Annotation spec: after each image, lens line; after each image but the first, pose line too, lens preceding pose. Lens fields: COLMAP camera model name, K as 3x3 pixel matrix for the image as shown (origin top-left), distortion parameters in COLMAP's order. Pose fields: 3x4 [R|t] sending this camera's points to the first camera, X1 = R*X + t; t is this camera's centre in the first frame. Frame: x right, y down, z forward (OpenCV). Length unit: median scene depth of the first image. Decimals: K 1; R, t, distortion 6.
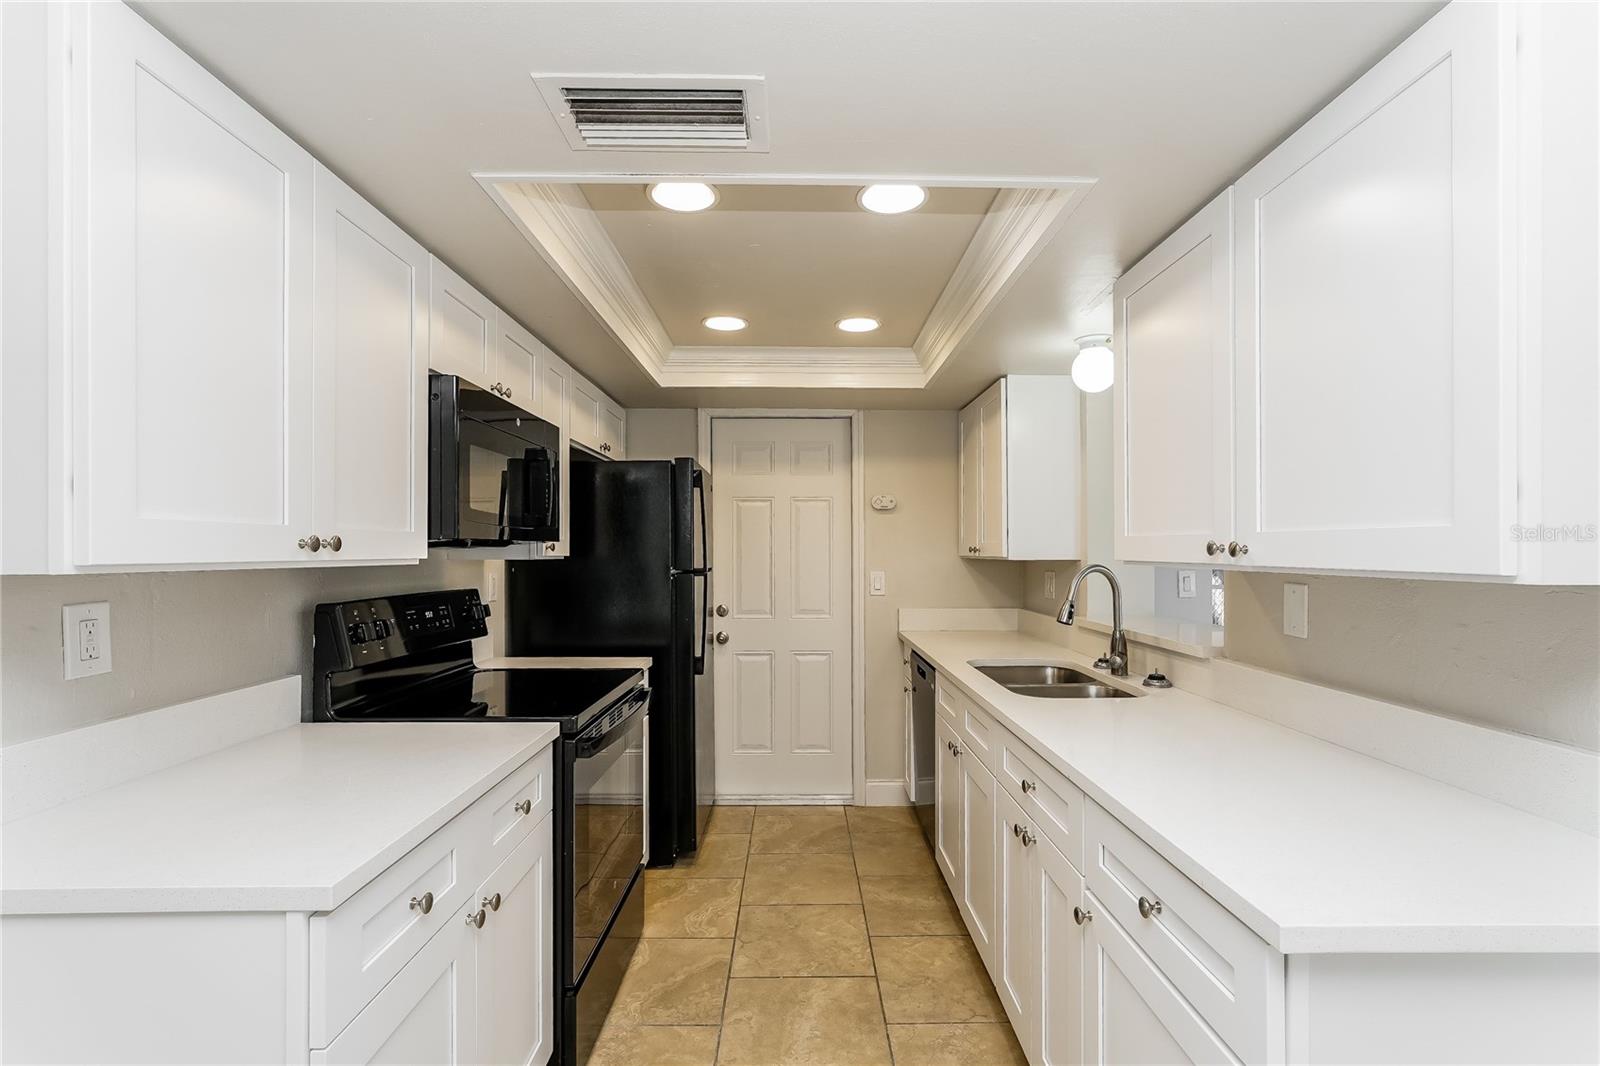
lens RADIAL K [[701.5, 0, 806.4], [0, 701.5, 539.9], [0, 0, 1]] dist [0.012193, 0.001071]
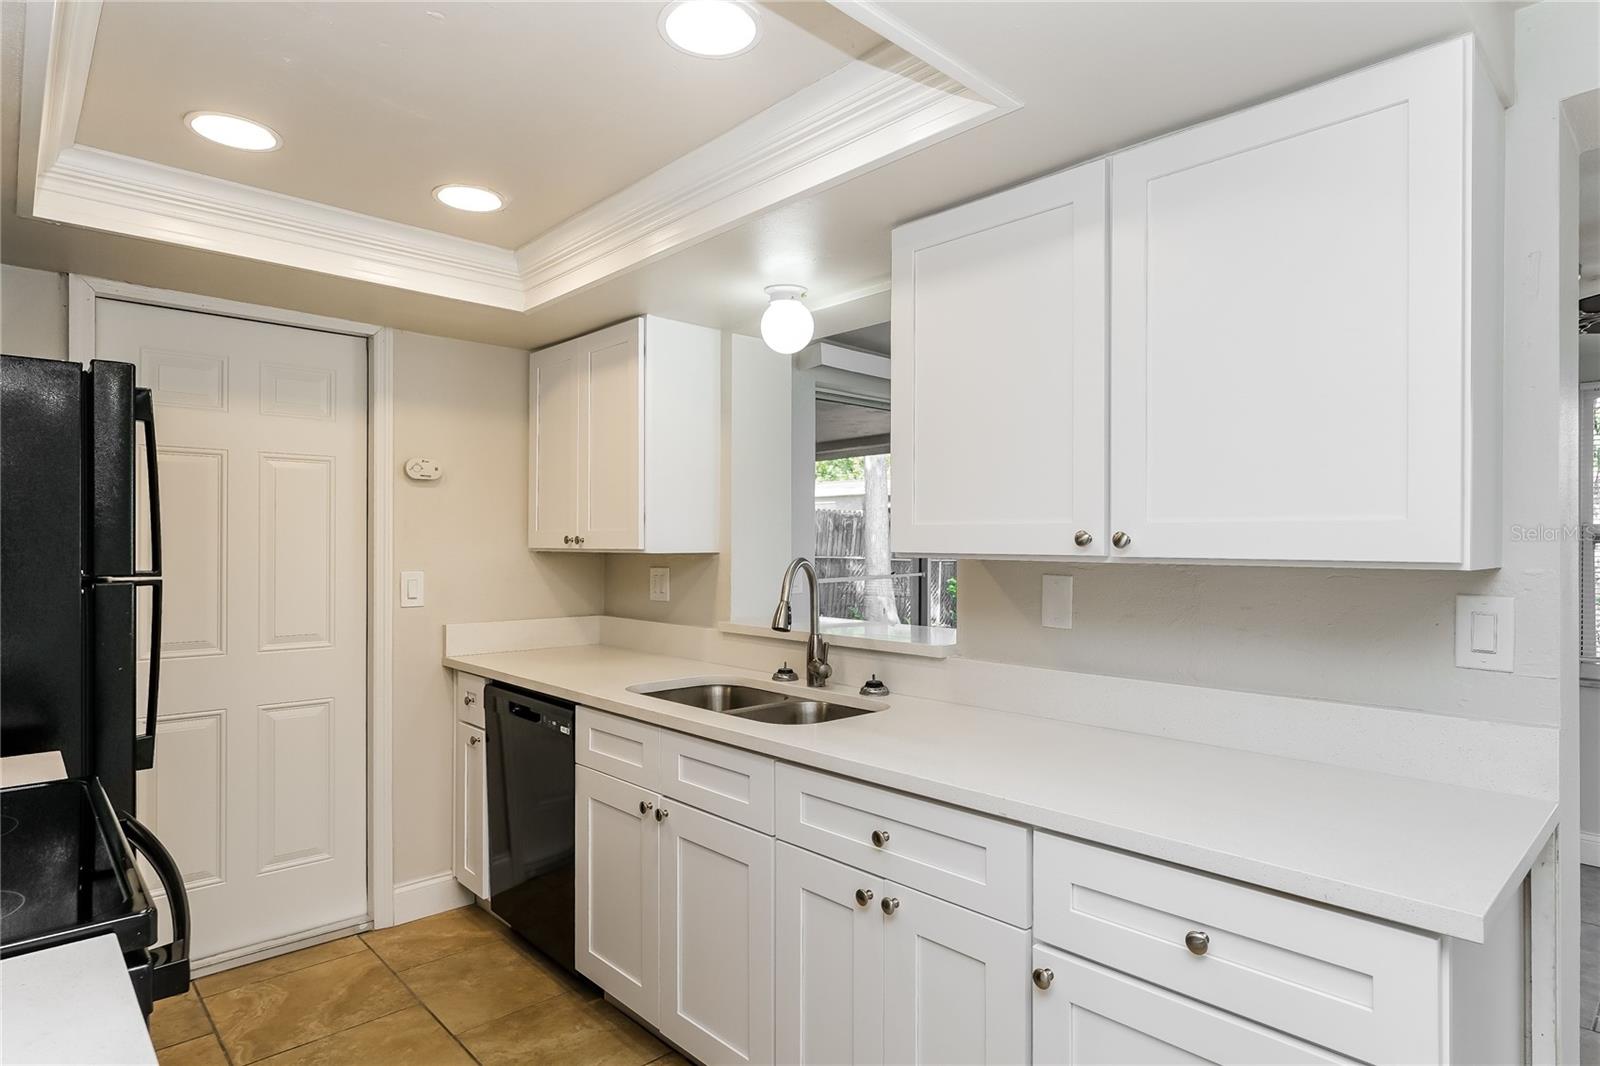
lens RADIAL K [[858.9, 0, 797.1], [0, 858.9, 525.8], [0, 0, 1]] dist [0.006075, 0.000310]
pose [[0.756427, 0.016529, 0.653870, -0.209682], [-0.014241, 0.999860, -0.008800, 0.004304], [-0.653923, -0.002655, 0.756556, 0.175676]]
